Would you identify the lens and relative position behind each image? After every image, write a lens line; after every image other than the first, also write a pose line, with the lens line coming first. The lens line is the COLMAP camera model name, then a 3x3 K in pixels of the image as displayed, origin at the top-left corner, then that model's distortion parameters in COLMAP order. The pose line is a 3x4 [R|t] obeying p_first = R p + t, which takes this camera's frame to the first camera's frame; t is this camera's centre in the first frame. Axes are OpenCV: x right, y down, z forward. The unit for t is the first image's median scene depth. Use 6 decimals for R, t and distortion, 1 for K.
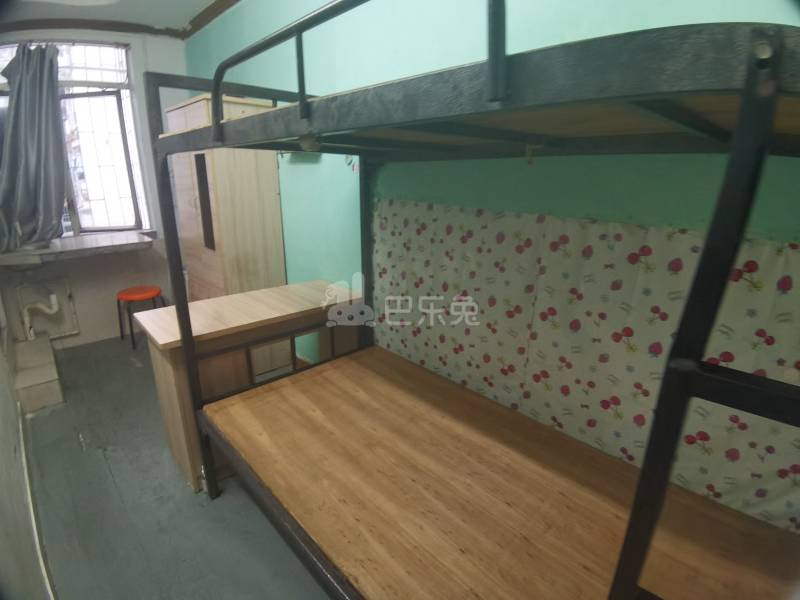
lens RADIAL K [[392.8, 0, 400.0], [0, 392.8, 300.0], [0, 0, 1]] dist [-0.003921, -0.040534]
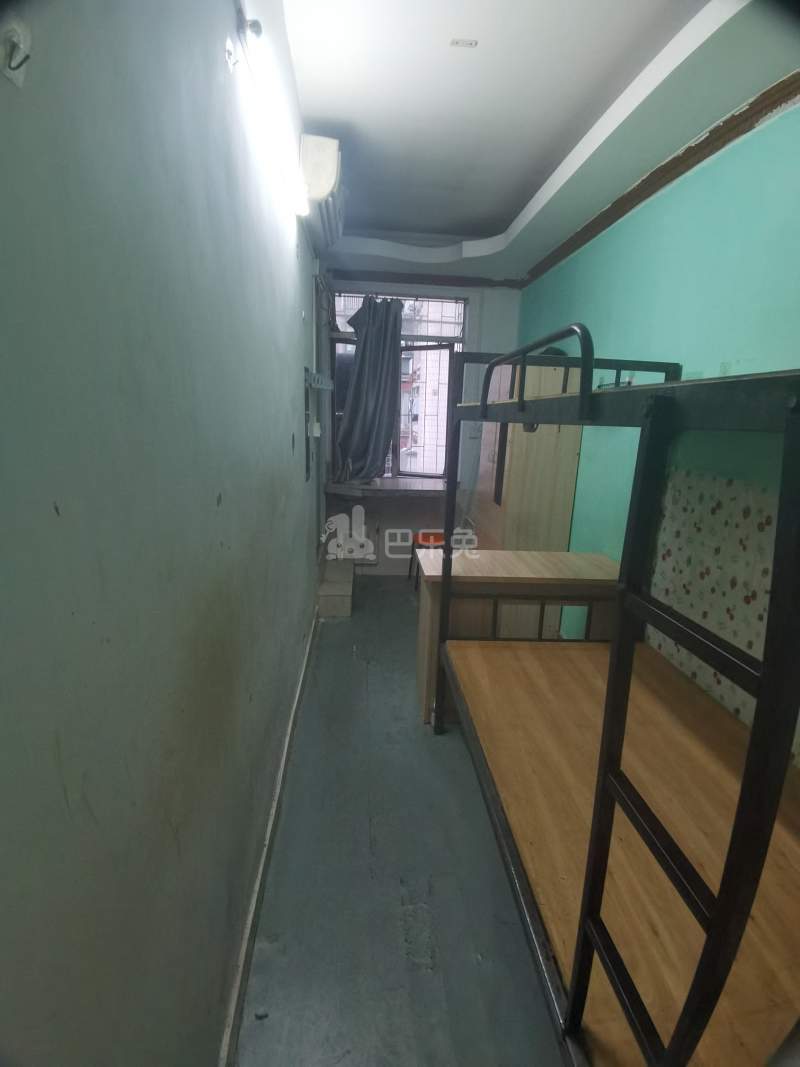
lens RADIAL K [[516.4, 0, 400.0], [0, 516.4, 533.5], [0, 0, 1]] dist [-0.068979, -0.013514]
pose [[0.765332, 0.151429, -0.625569, 0.193041], [-0.212037, 0.976993, -0.022912, 0.031323], [0.607707, 0.150179, 0.779832, -0.185710]]
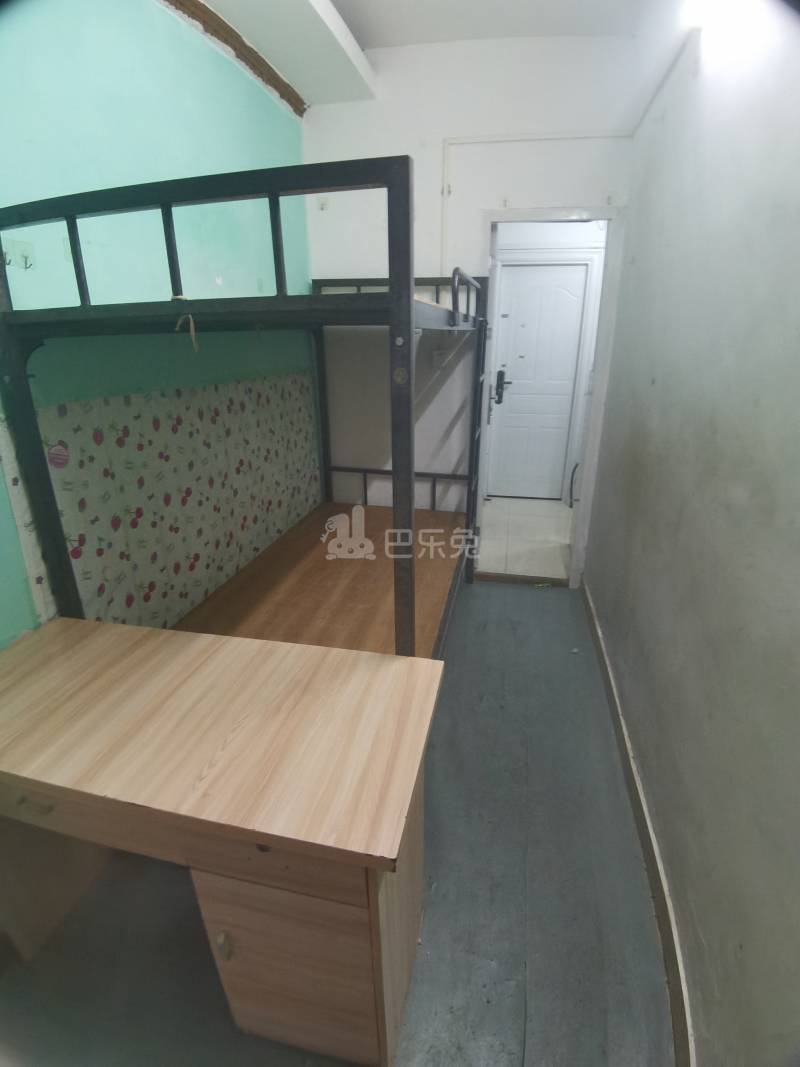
lens RADIAL K [[516.4, 0, 400.0], [0, 516.4, 533.5], [0, 0, 1]] dist [-0.068979, -0.013514]
pose [[-0.553658, -0.309374, 0.773143, -0.820067], [0.235394, 0.832420, 0.501663, -0.328572], [-0.798782, 0.459744, -0.388052, 0.948022]]
